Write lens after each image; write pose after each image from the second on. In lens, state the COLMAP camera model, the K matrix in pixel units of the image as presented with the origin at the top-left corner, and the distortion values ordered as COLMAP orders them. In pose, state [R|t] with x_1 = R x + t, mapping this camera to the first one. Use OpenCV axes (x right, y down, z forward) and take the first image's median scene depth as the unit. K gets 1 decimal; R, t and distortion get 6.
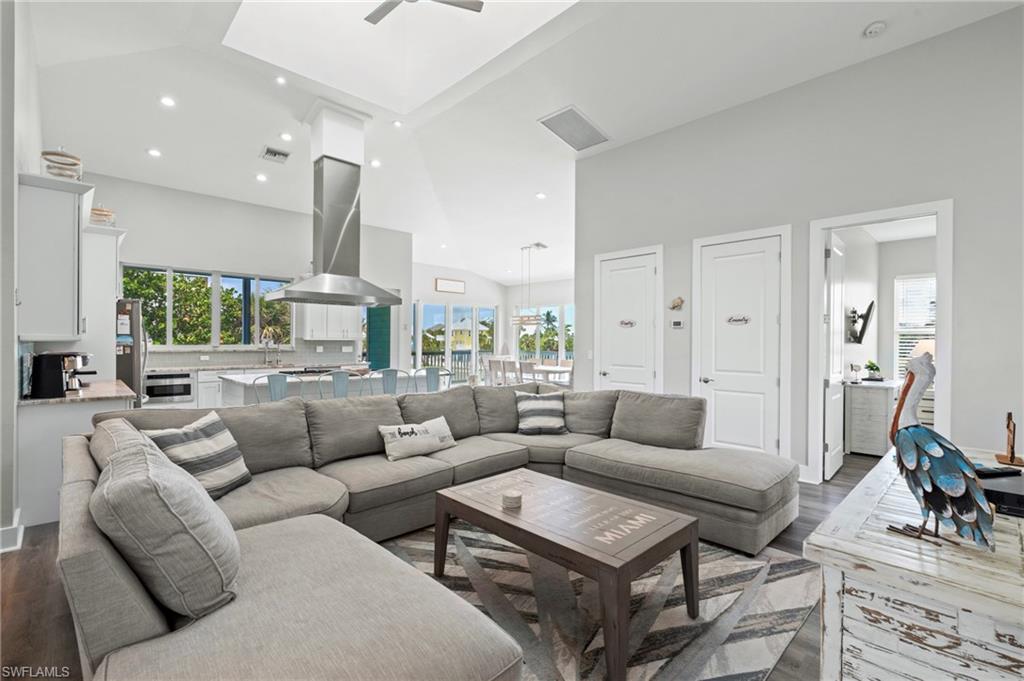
lens RADIAL K [[458.7, 0, 512.7], [0, 458.7, 340.6], [0, 0, 1]] dist [-0.008096, 0.000258]
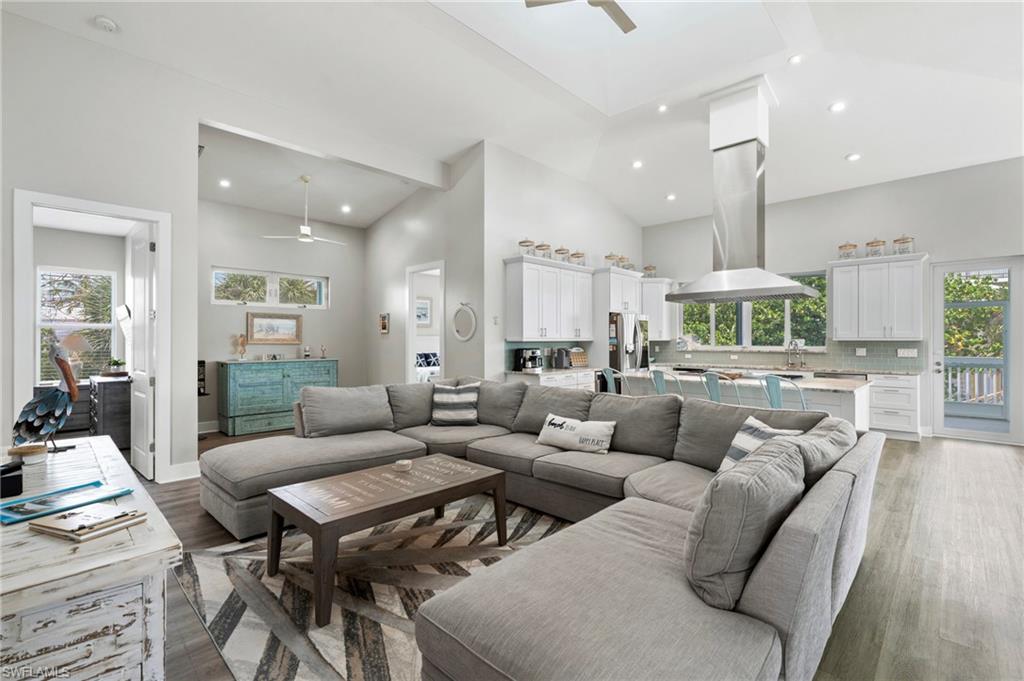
lens RADIAL K [[458.7, 0, 512.7], [0, 458.7, 340.6], [0, 0, 1]] dist [-0.008096, 0.000258]
pose [[0.033977, -0.005573, -0.999407, 0.622322], [0.000106, 0.999984, -0.005573, 0.005542], [0.999423, 0.000084, 0.033977, 0.621001]]
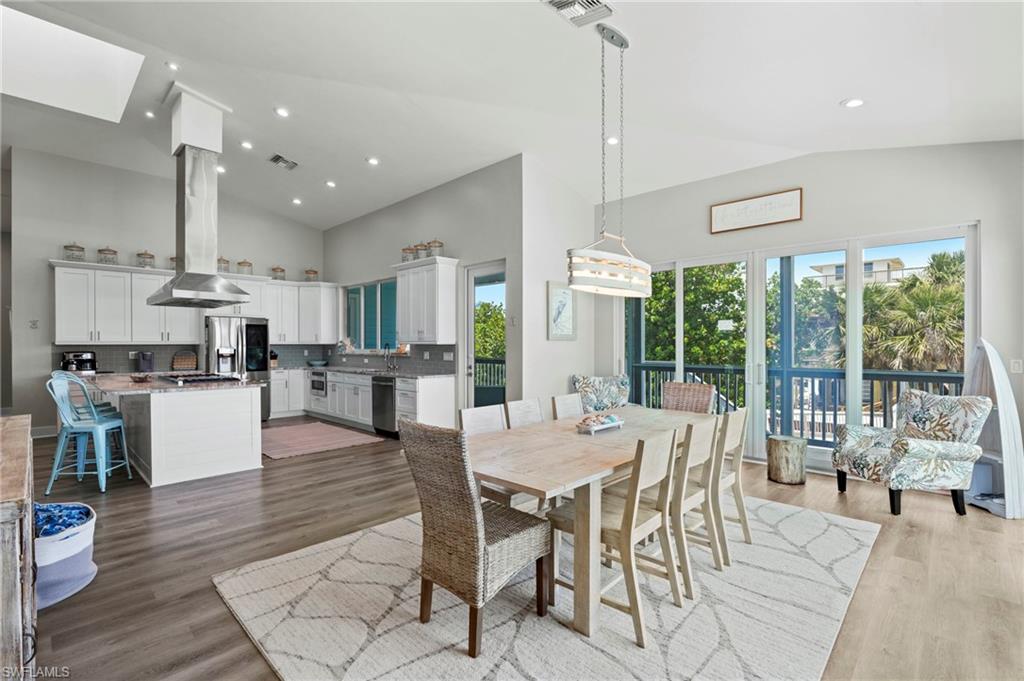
lens RADIAL K [[464.8, 0, 509.4], [0, 464.8, 344.8], [0, 0, 1]] dist [-0.004132, -0.000059]
pose [[0.030698, -0.004796, -0.999517, 0.692473], [-0.000295, 0.999988, -0.004807, 0.006665], [0.999529, 0.000443, 0.030697, 1.934452]]
